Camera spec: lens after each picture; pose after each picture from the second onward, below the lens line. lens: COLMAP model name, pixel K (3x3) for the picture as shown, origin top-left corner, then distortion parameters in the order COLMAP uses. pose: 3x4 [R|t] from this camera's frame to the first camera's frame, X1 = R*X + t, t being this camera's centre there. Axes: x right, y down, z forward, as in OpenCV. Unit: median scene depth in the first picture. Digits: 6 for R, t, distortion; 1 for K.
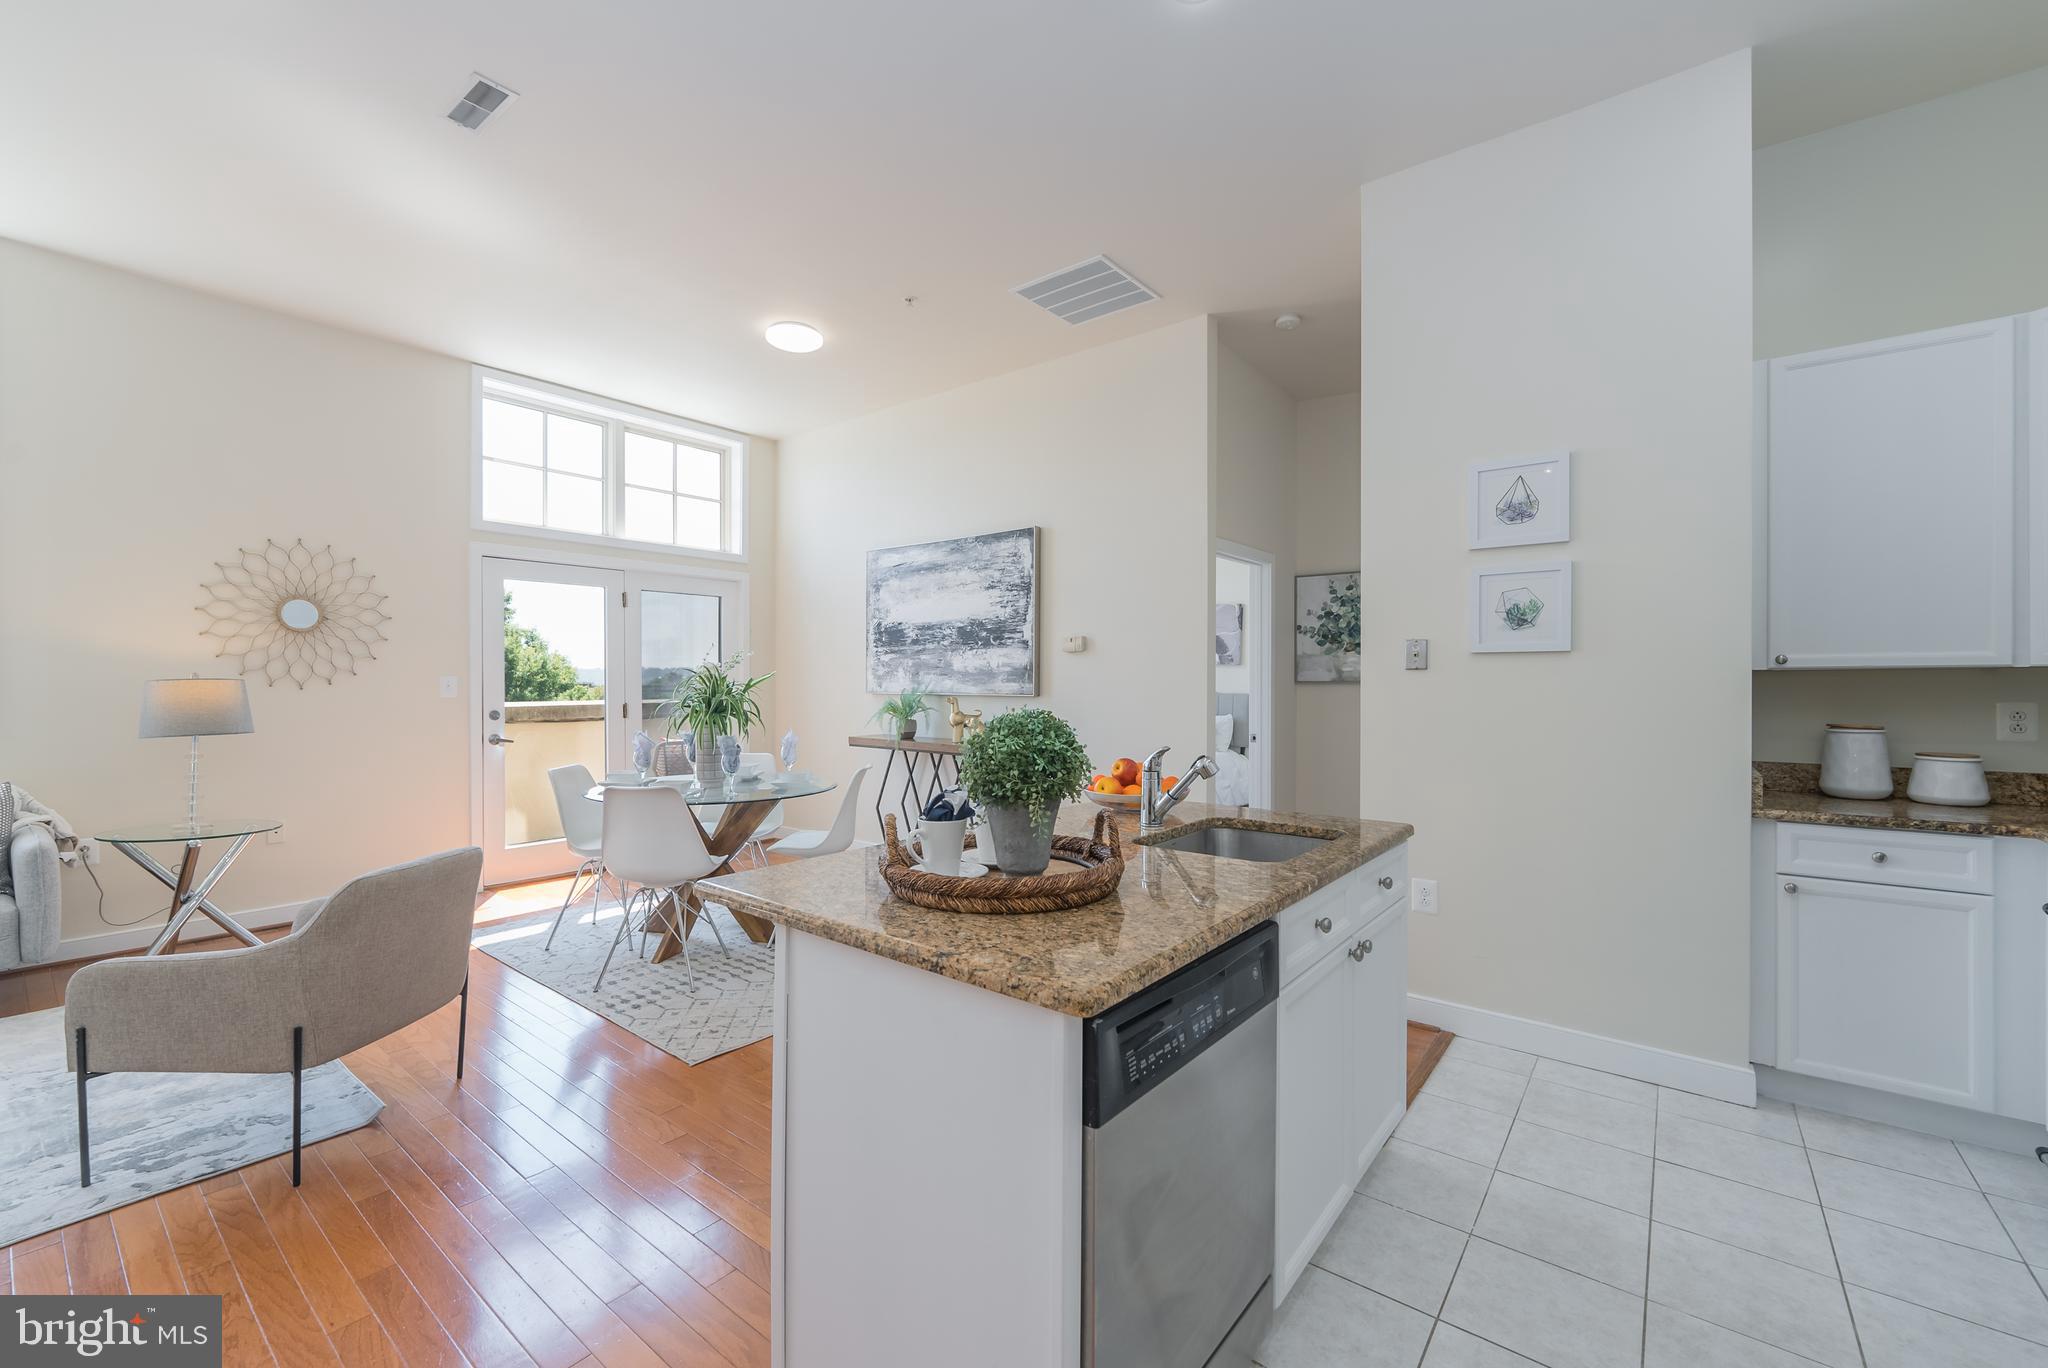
lens RADIAL K [[833.7, 0, 1023.3], [0, 833.7, 686.5], [0, 0, 1]] dist [-0.000624, -0.000781]
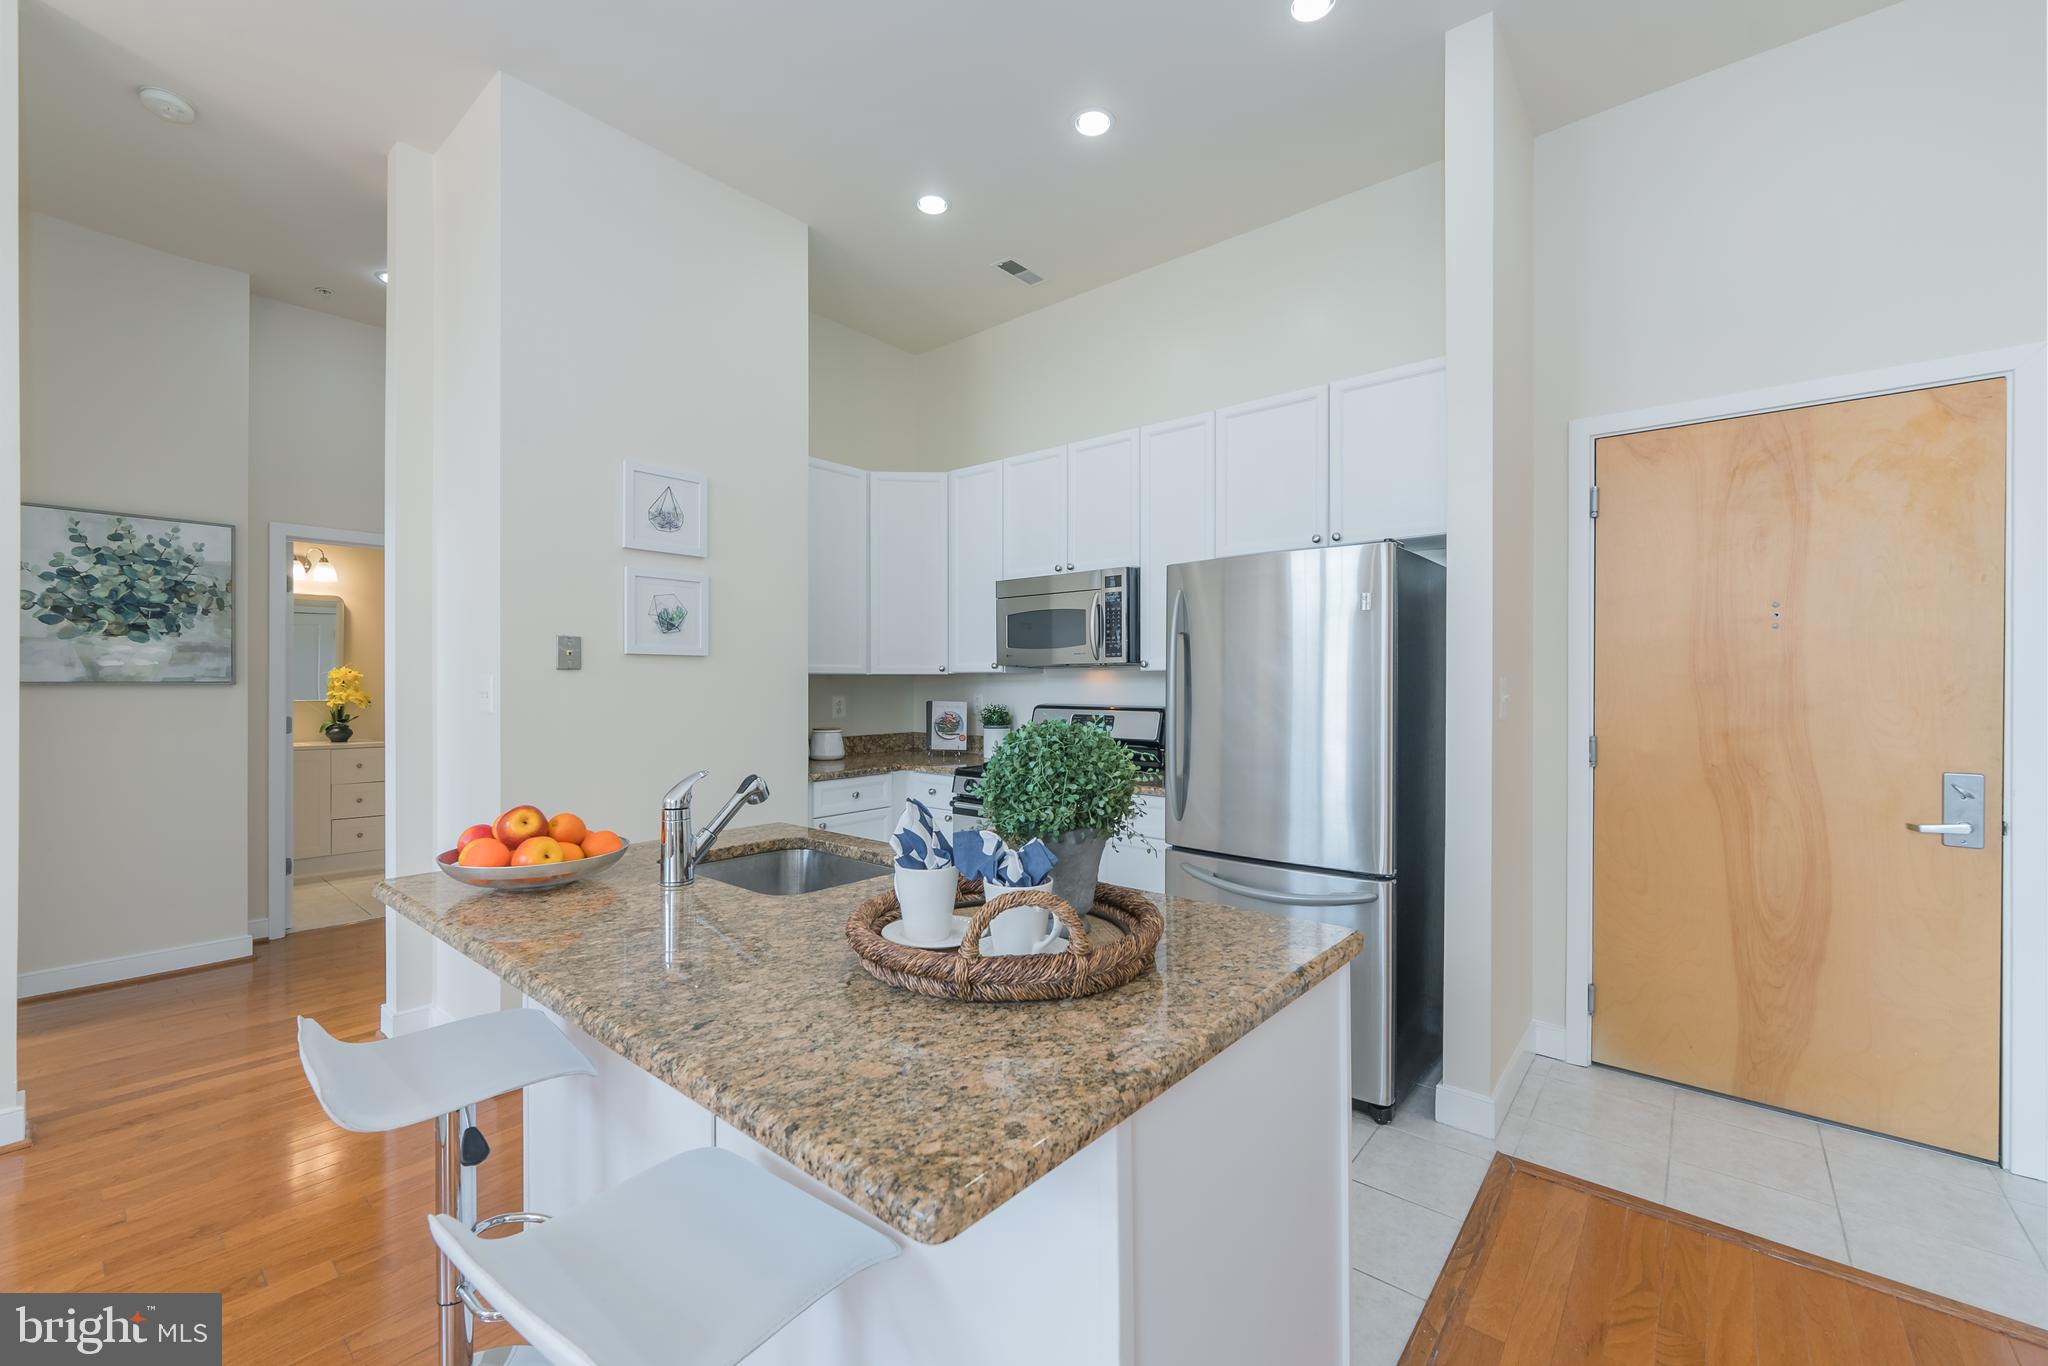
lens RADIAL K [[833.7, 0, 1034.8], [0, 833.7, 675.6], [0, 0, 1]] dist [-0.000624, -0.000781]
pose [[0.015216, 0.005178, 0.999871, -0.249412], [0.005875, 0.999969, -0.005268, -0.004466], [-0.999867, 0.005954, 0.015185, 0.300316]]
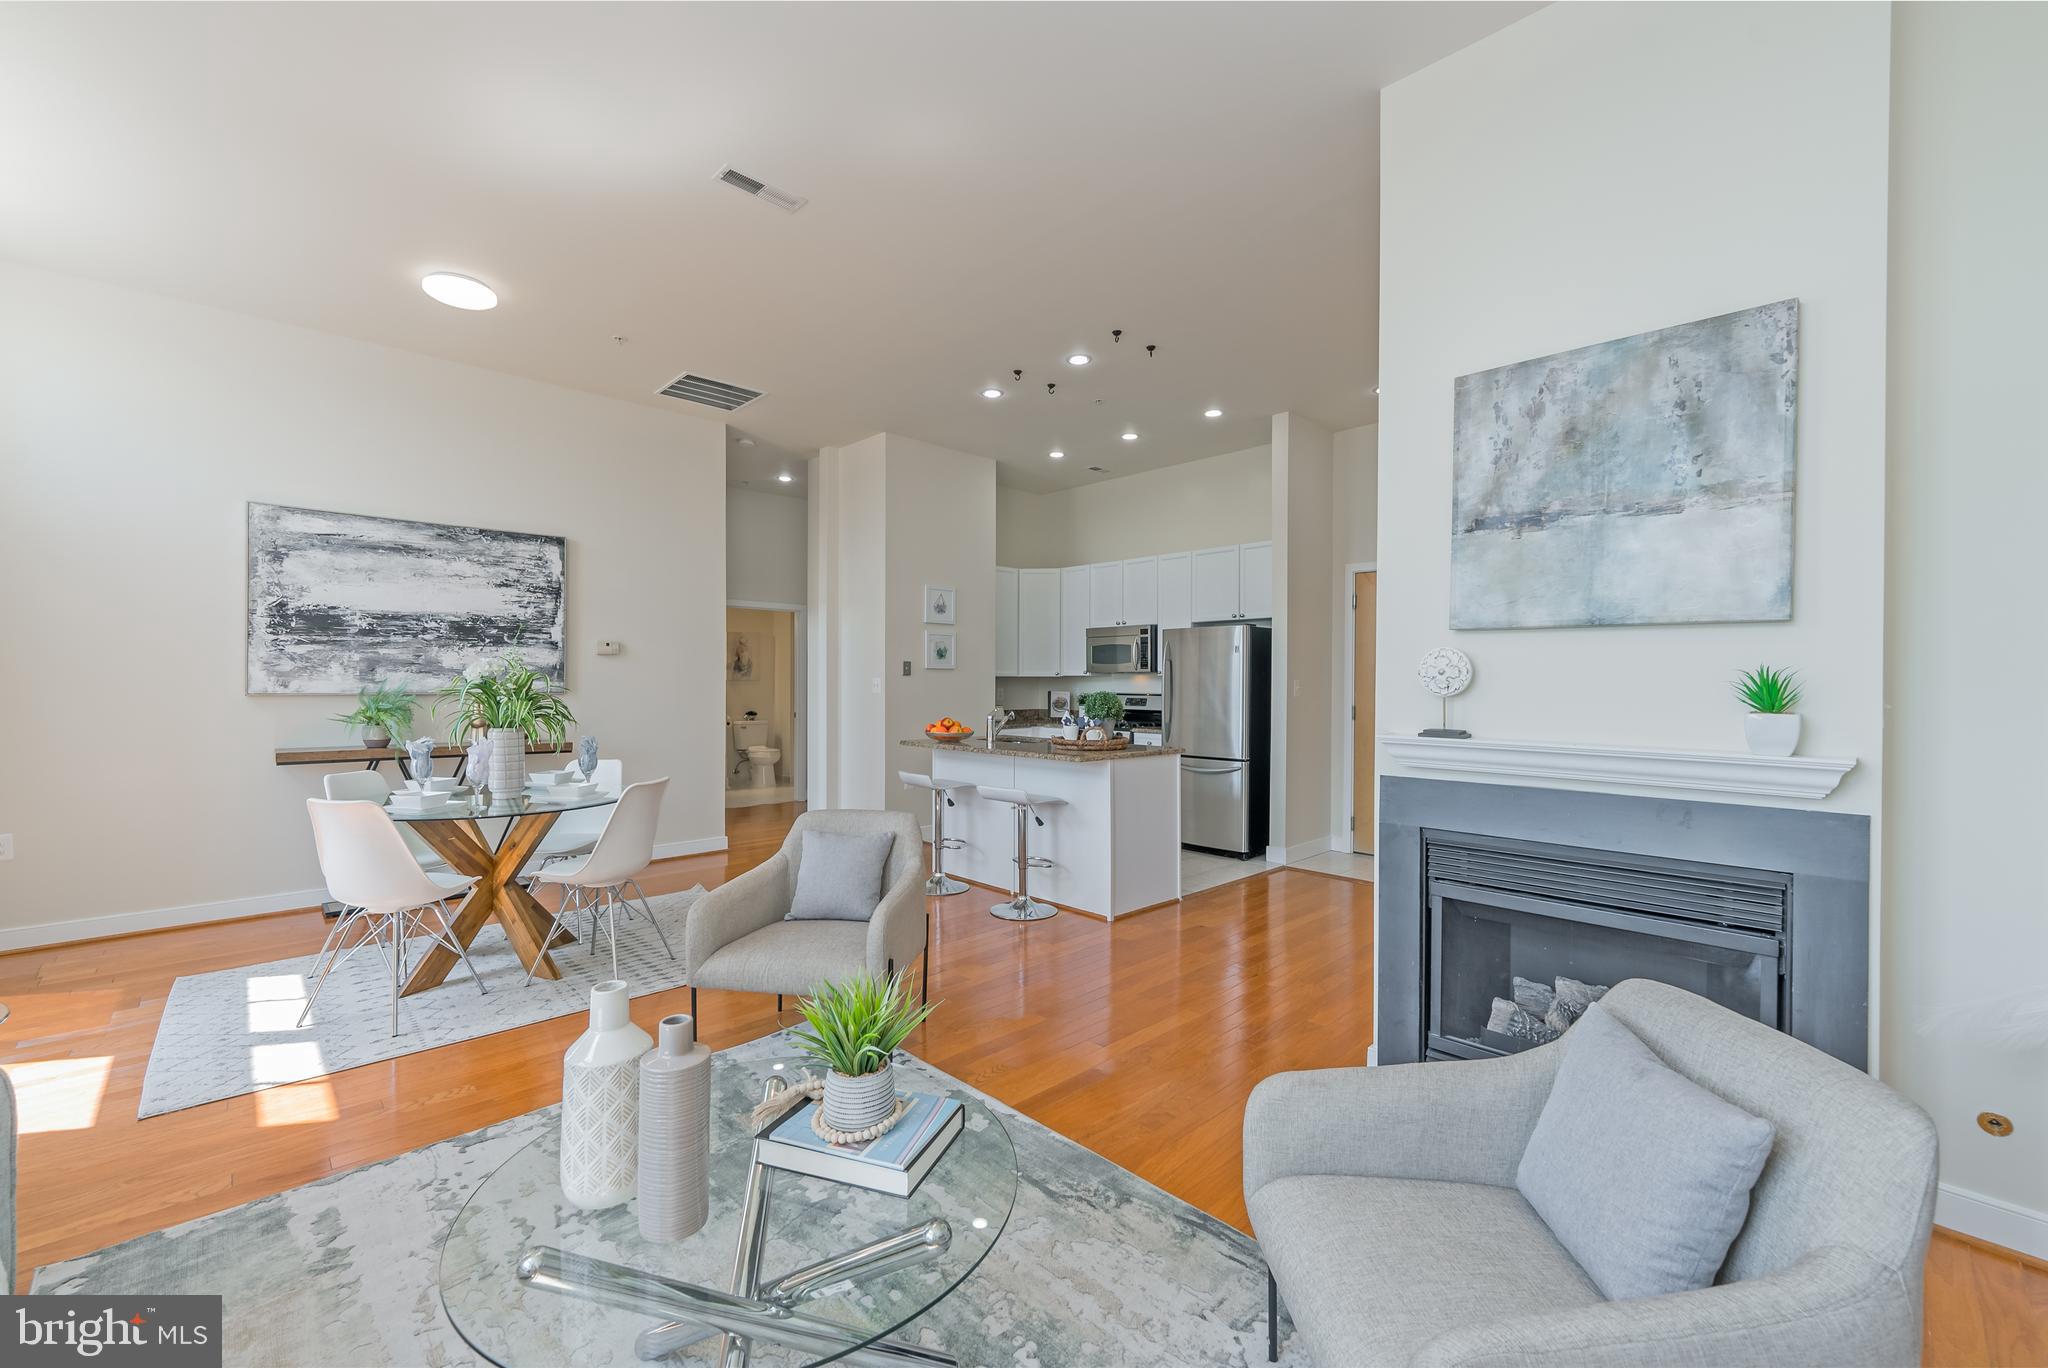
lens RADIAL K [[833.7, 0, 1021.8], [0, 833.7, 683.7], [0, 0, 1]] dist [-0.000624, -0.000781]
pose [[0.133755, -0.004477, 0.991004, -0.971051], [0.001628, 0.999989, 0.004298, -0.004743], [-0.991013, 0.001038, 0.133761, 0.262176]]
